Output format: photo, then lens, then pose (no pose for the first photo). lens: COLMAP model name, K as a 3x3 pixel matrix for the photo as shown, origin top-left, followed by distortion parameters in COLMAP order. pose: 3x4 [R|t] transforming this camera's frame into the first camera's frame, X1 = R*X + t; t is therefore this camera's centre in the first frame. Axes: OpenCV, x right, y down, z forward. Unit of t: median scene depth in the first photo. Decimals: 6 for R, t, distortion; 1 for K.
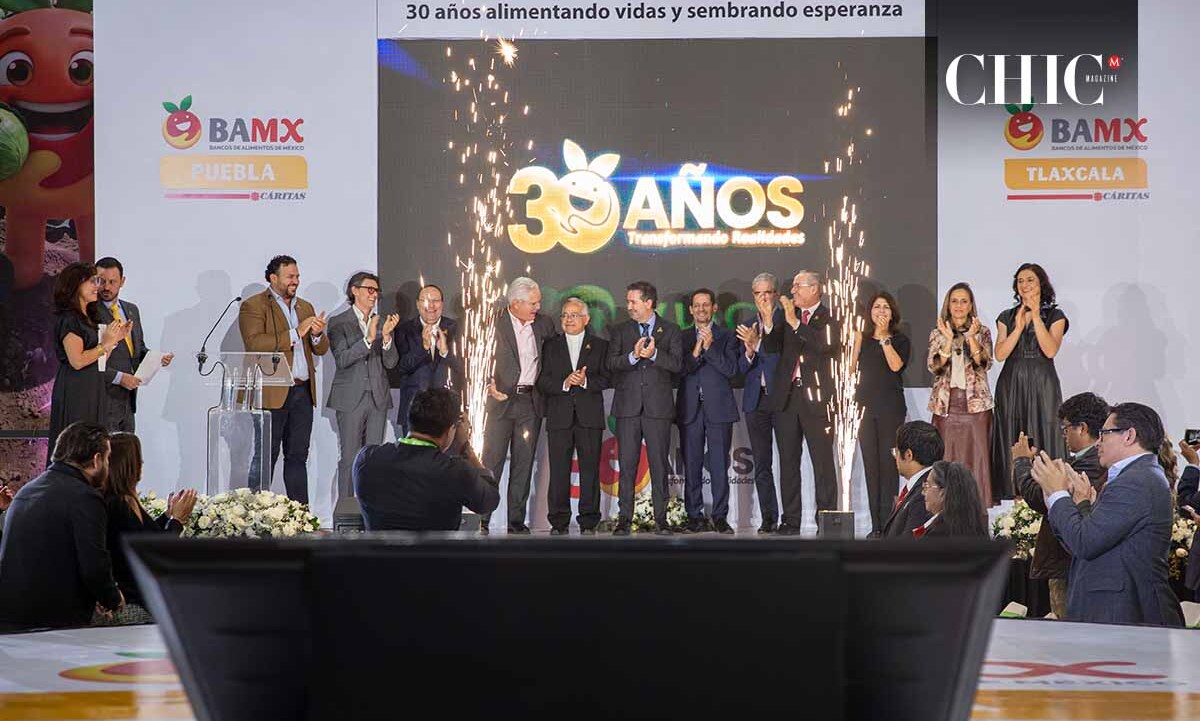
lens RADIAL K [[2040.5, 0, 597.0], [0, 2040.5, 359.1], [0, 0, 1]] dist [-0.004889, 0.000000]
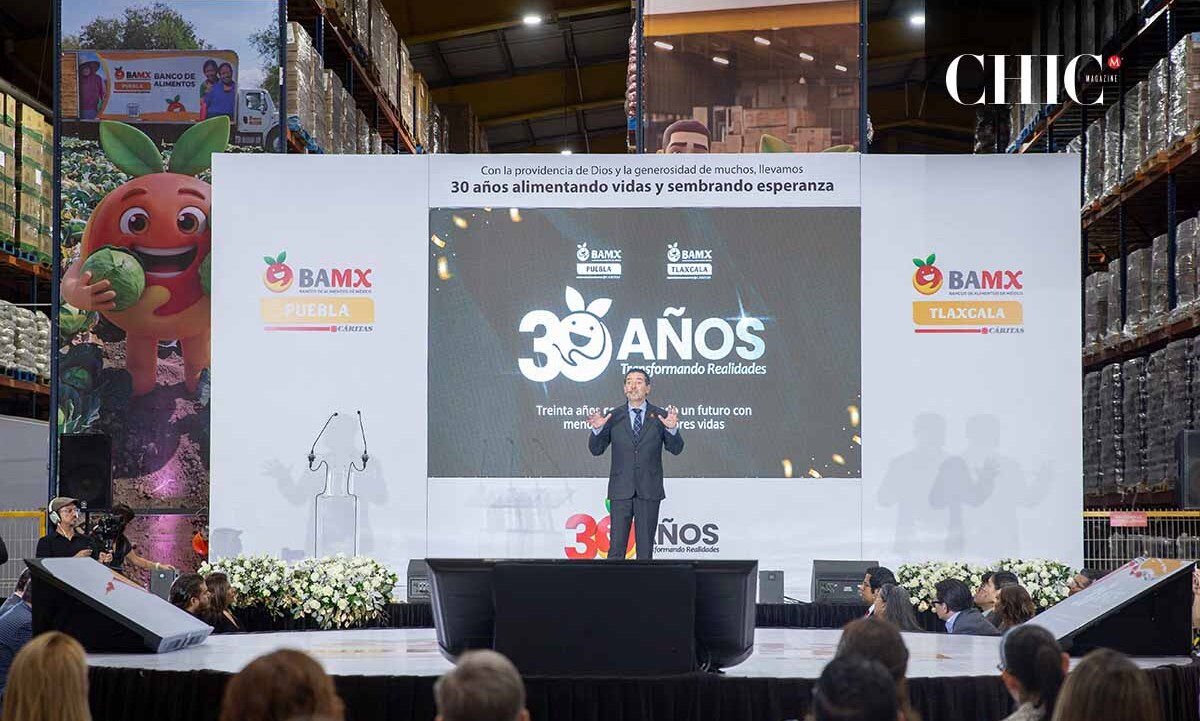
lens RADIAL K [[2233.0, 0, 603.1], [0, 2233.0, 366.9], [0, 0, 1]] dist [0.102478, 0.000000]
pose [[0.999981, 0.003694, 0.004845, -0.003200], [-0.003567, 0.999655, -0.026037, -0.018996], [-0.004939, 0.026019, 0.999649, -0.417044]]
